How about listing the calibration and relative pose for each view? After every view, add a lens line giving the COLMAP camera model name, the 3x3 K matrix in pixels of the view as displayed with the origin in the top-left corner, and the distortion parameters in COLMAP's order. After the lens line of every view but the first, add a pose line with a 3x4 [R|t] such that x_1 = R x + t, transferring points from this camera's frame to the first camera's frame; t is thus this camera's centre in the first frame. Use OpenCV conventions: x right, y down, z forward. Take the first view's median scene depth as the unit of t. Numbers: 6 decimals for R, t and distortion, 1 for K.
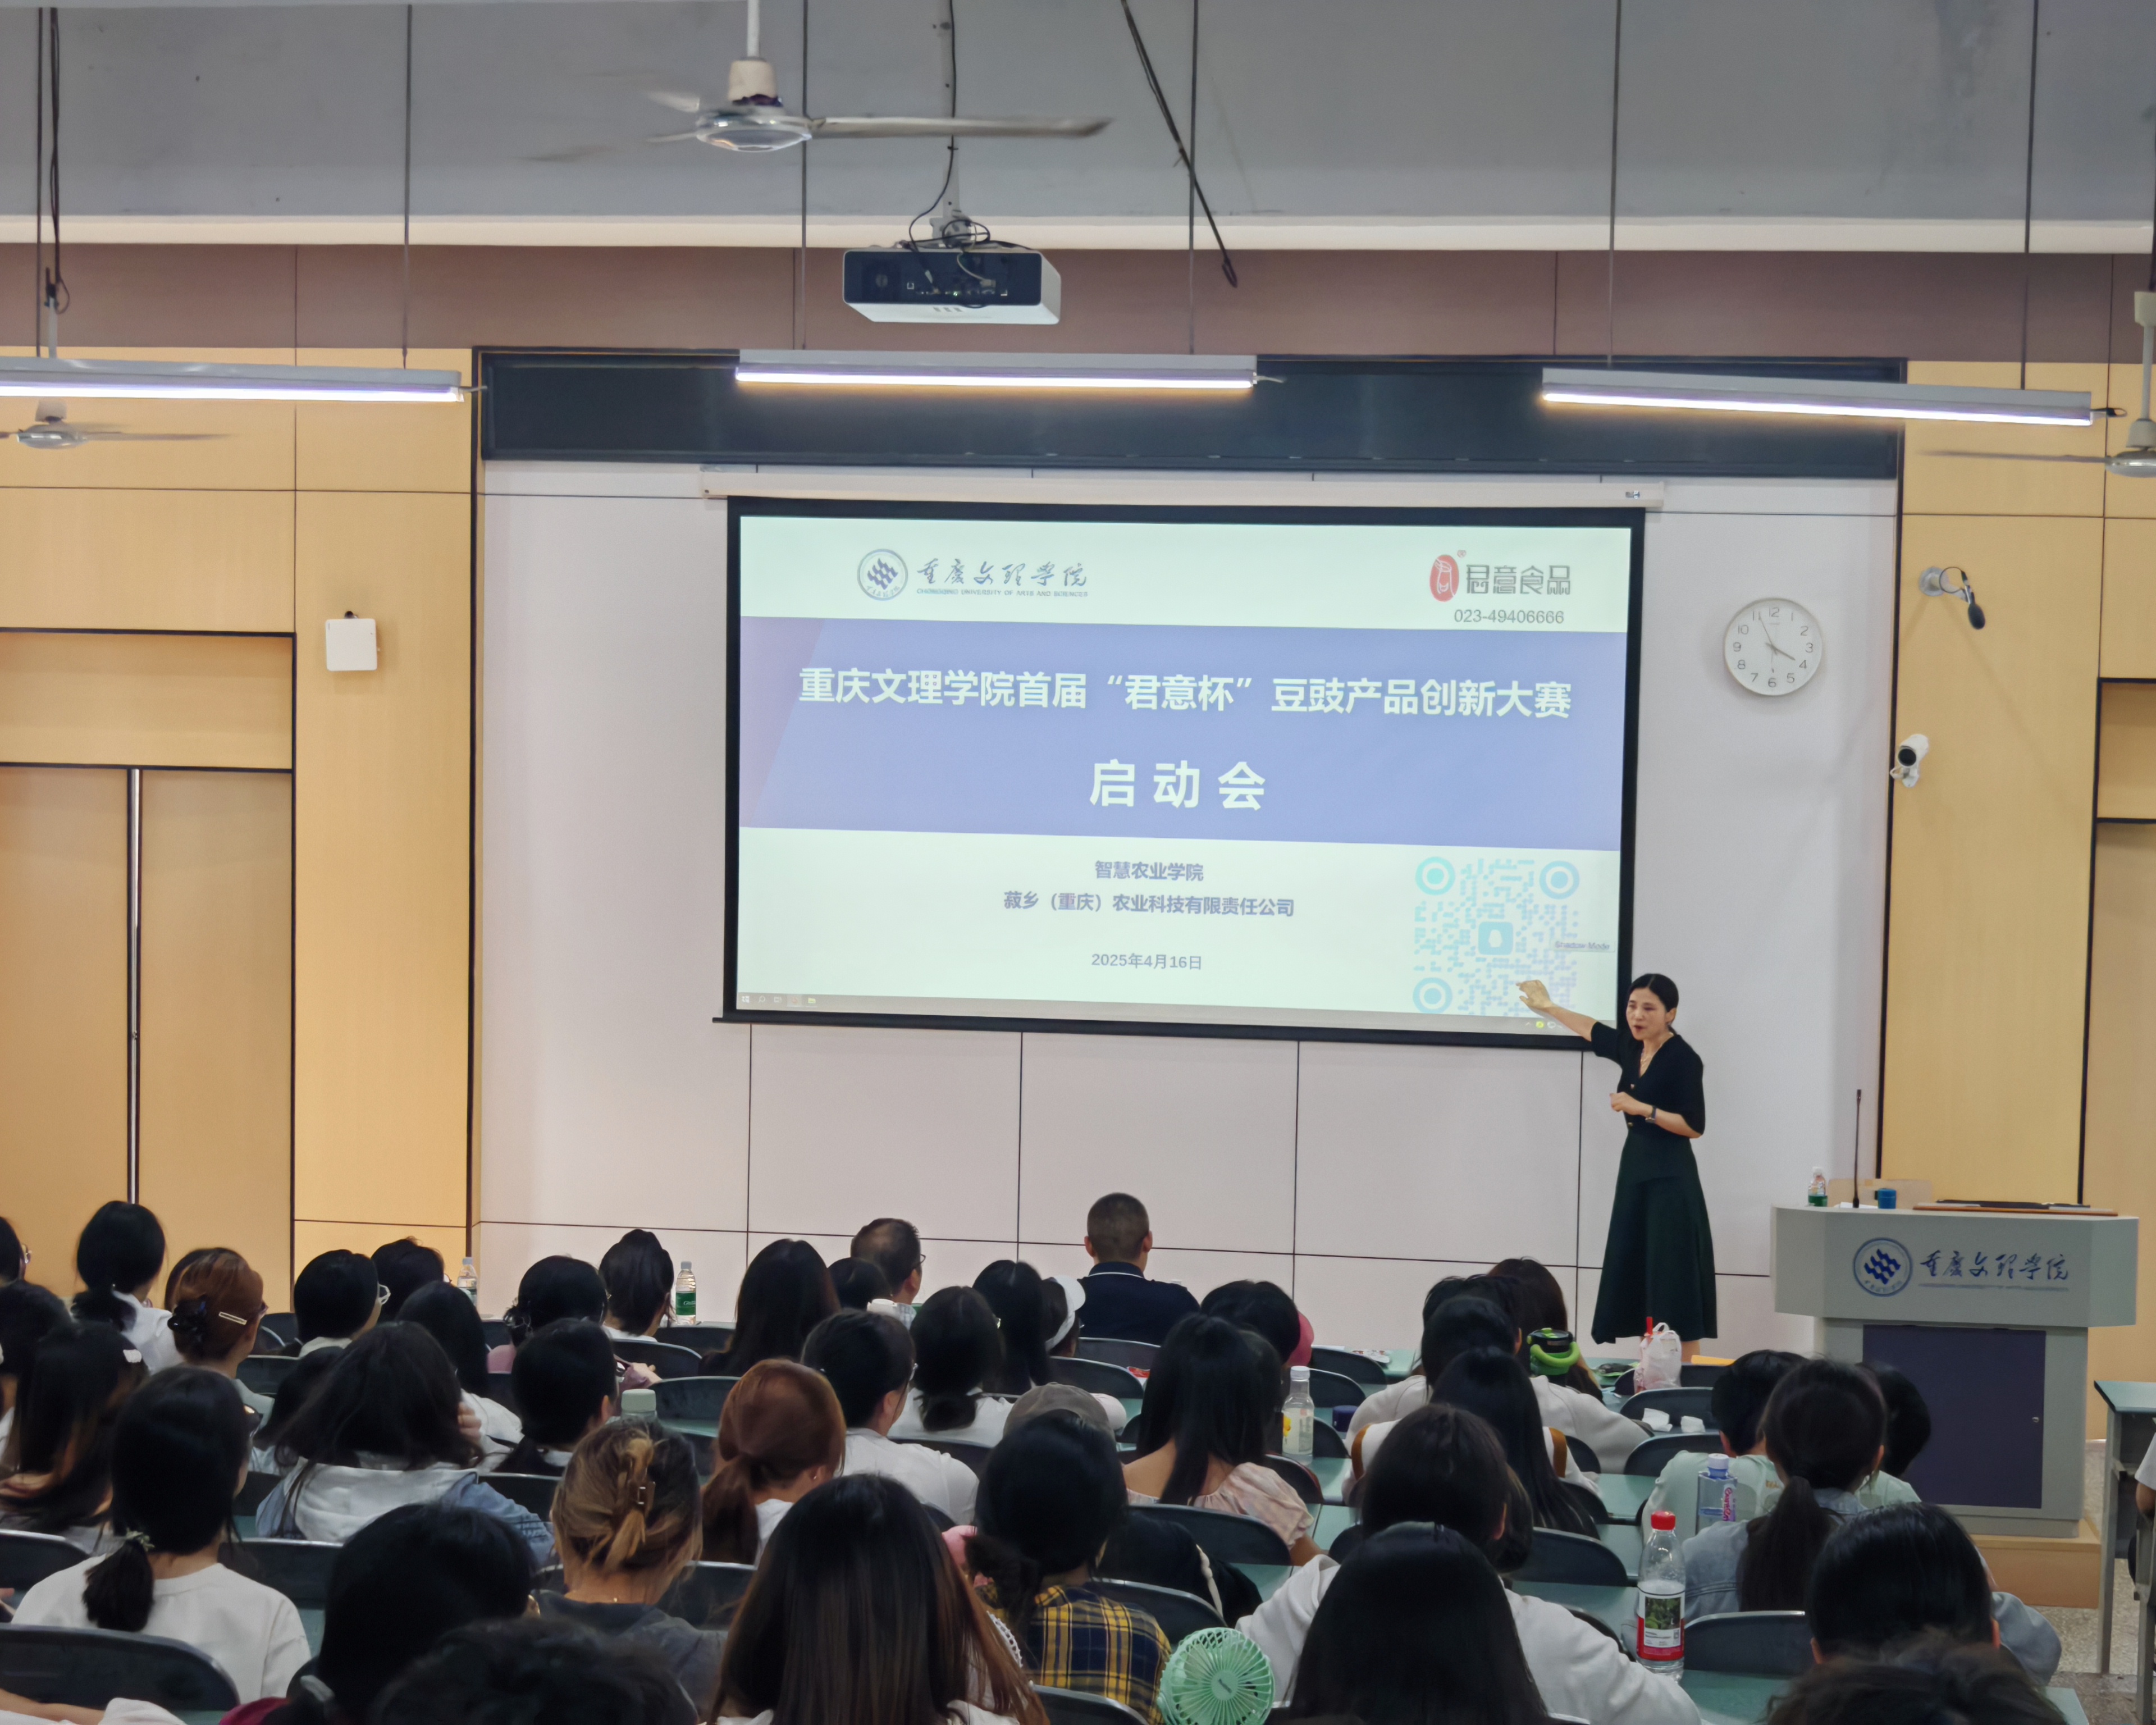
lens RADIAL K [[3613.2, 0, 1069.7], [0, 3613.2, 864.8], [0, 0, 1]] dist [0.050514, 0.000000]
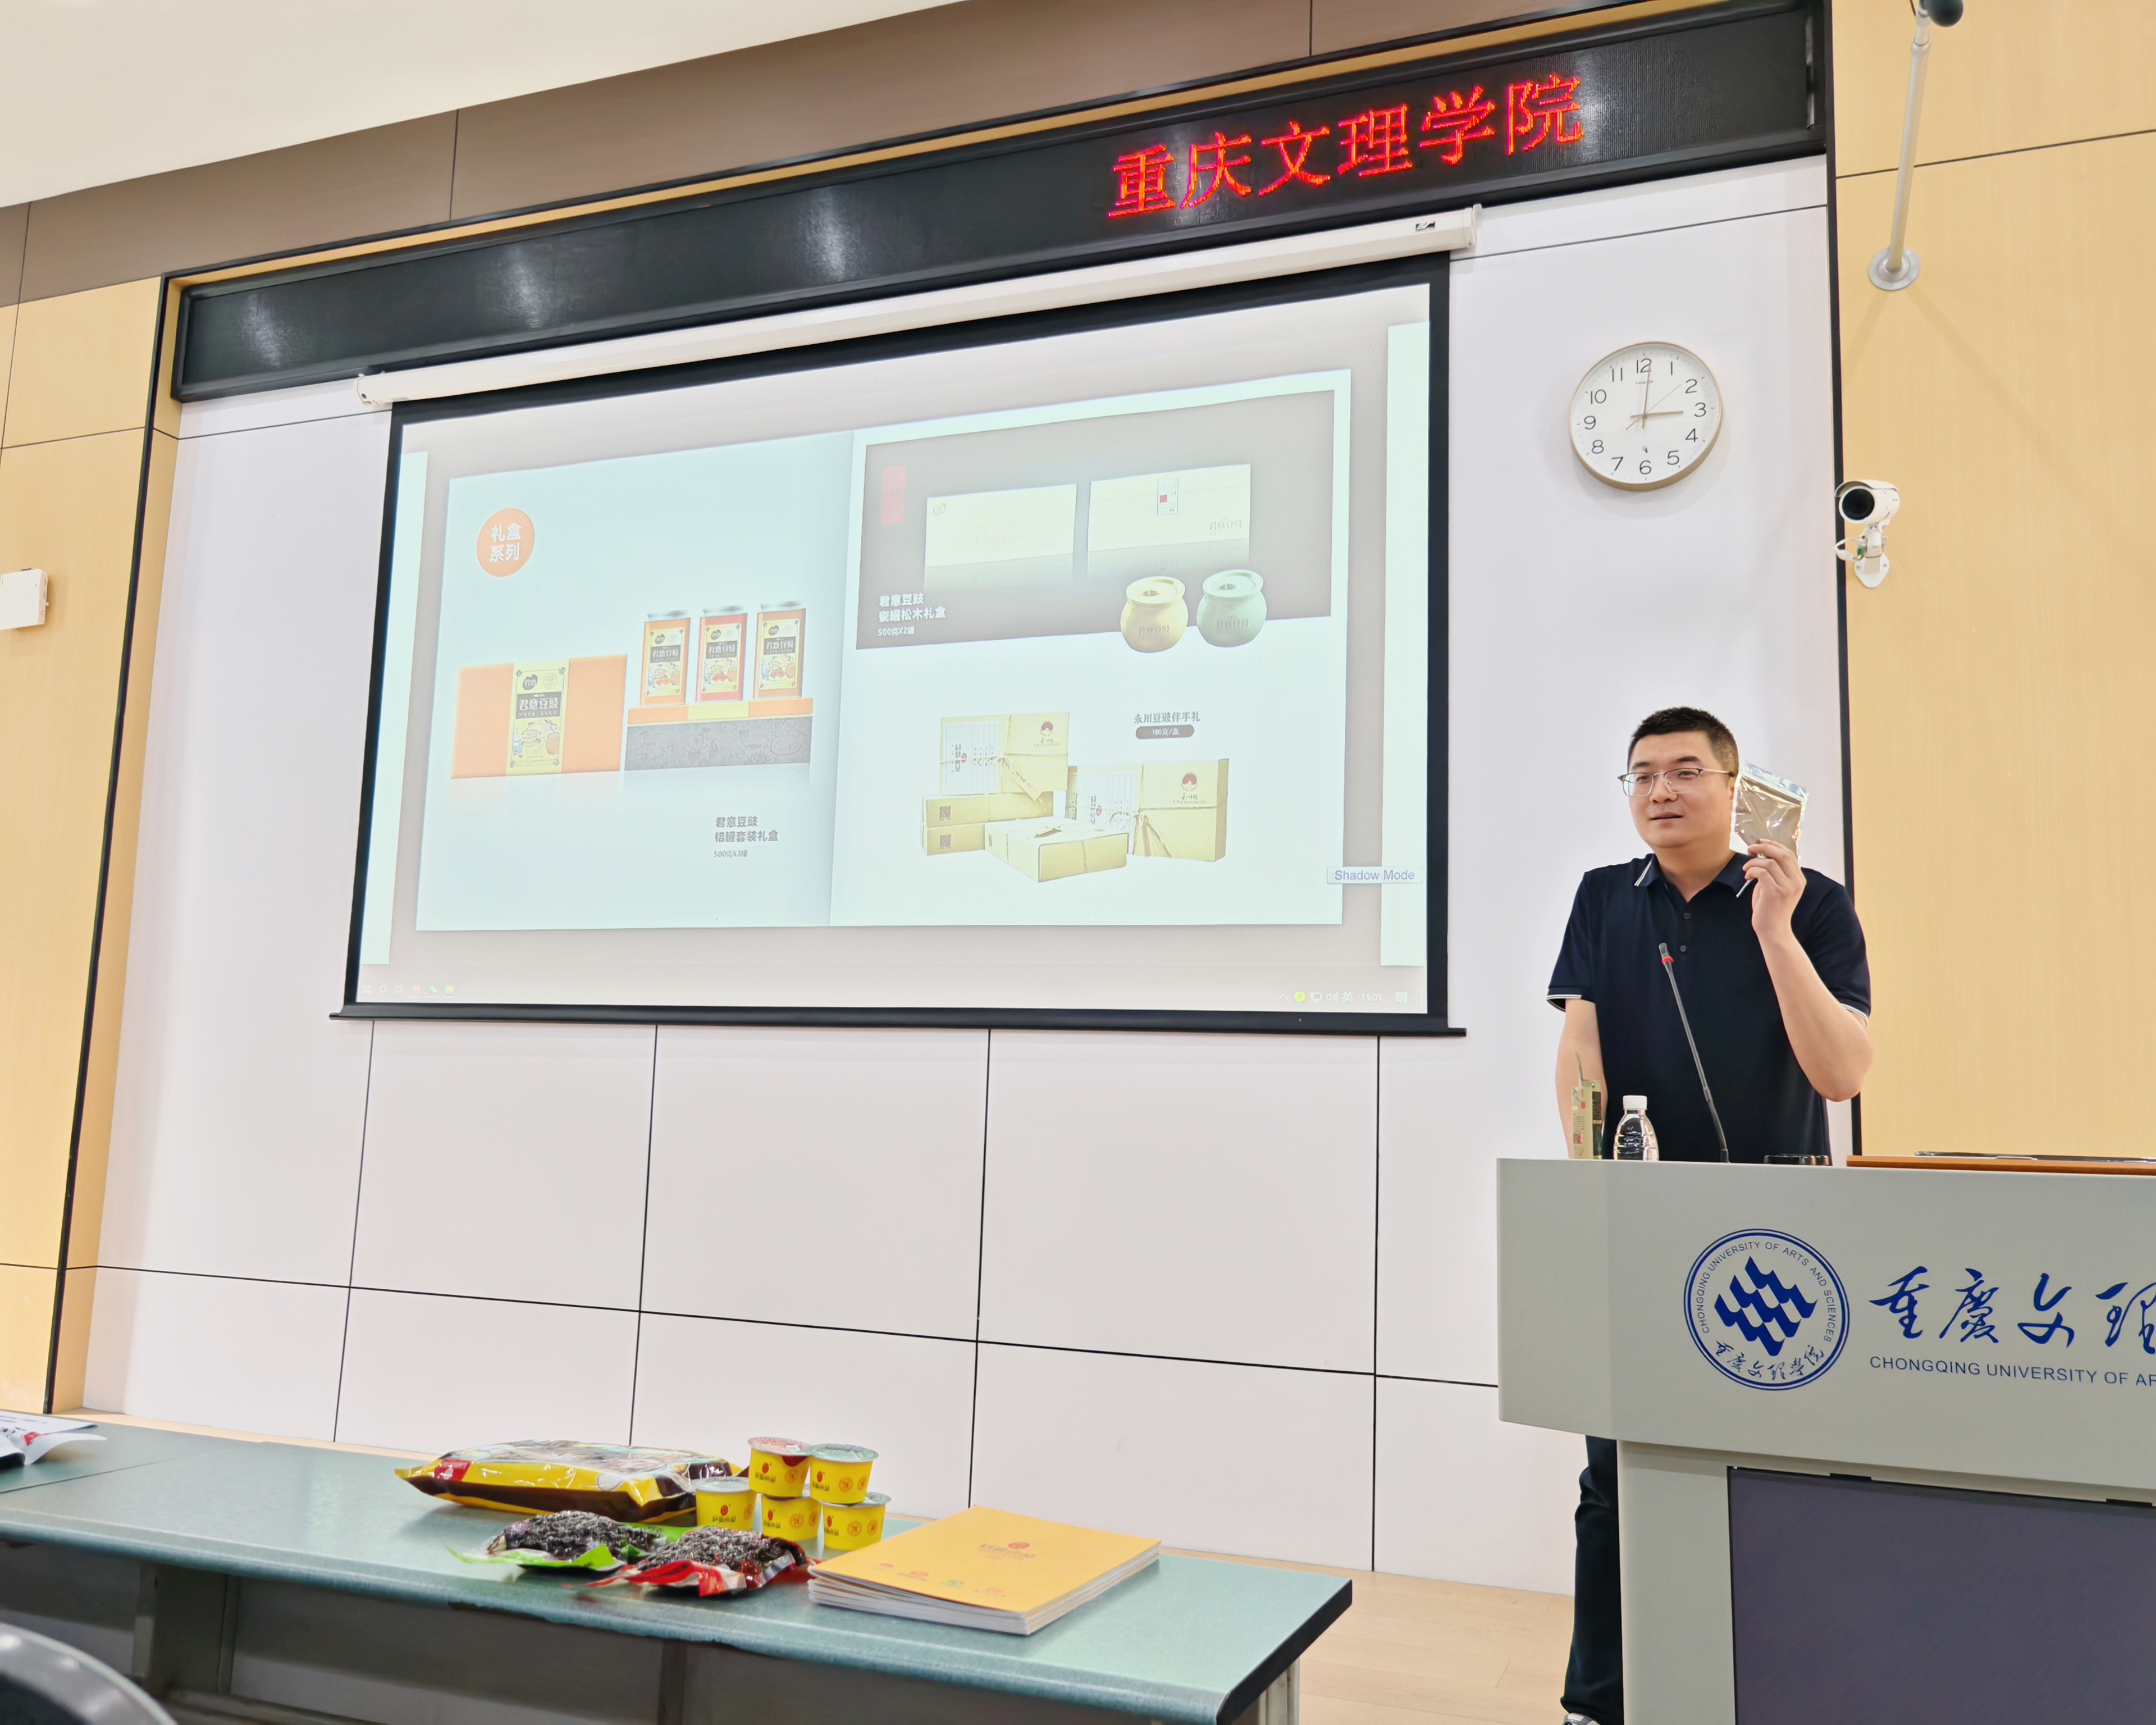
lens RADIAL K [[1787.9, 0, 1079.0], [0, 1787.9, 853.8], [0, 0, 1]] dist [0.005937, 0.004147]
pose [[0.969322, -0.022633, -0.244749, 0.172242], [-0.029579, 0.977774, -0.207567, 0.089950], [0.244007, 0.208439, 0.947108, 0.680150]]
